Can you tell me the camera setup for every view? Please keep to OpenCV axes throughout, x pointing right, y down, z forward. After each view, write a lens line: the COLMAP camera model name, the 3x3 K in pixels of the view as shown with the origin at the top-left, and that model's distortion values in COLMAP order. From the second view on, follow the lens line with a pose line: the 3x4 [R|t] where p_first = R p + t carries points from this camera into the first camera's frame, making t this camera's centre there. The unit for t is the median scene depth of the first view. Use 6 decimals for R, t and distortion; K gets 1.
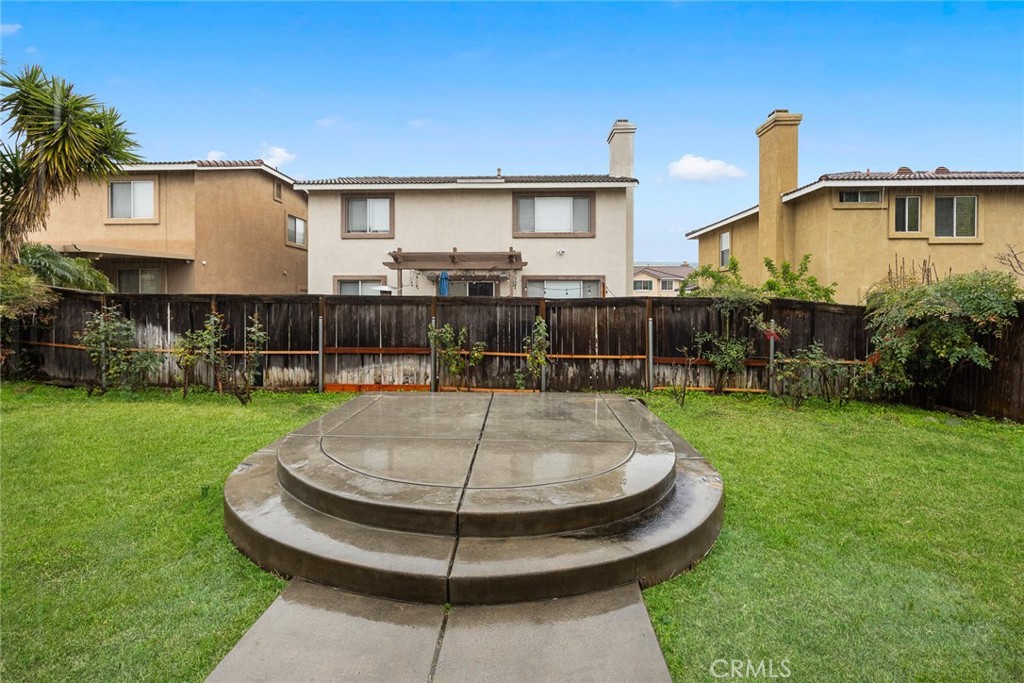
lens RADIAL K [[392.3, 0, 530.3], [0, 392.3, 306.9], [0, 0, 1]] dist [-0.003010, -0.000225]
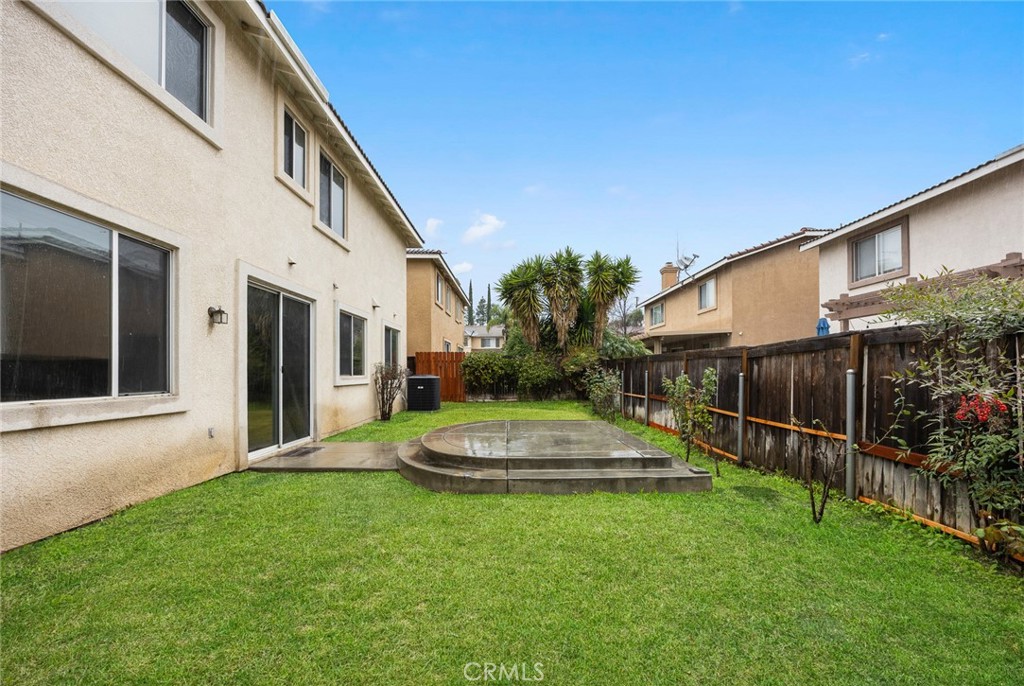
lens RADIAL K [[392.3, 0, 511.2], [0, 392.3, 371.5], [0, 0, 1]] dist [-0.003010, -0.000225]
pose [[0.041229, -0.003506, -0.999144, 0.827153], [-0.004498, 0.999983, -0.003695, 0.034366], [0.999140, 0.004647, 0.041213, 0.481920]]
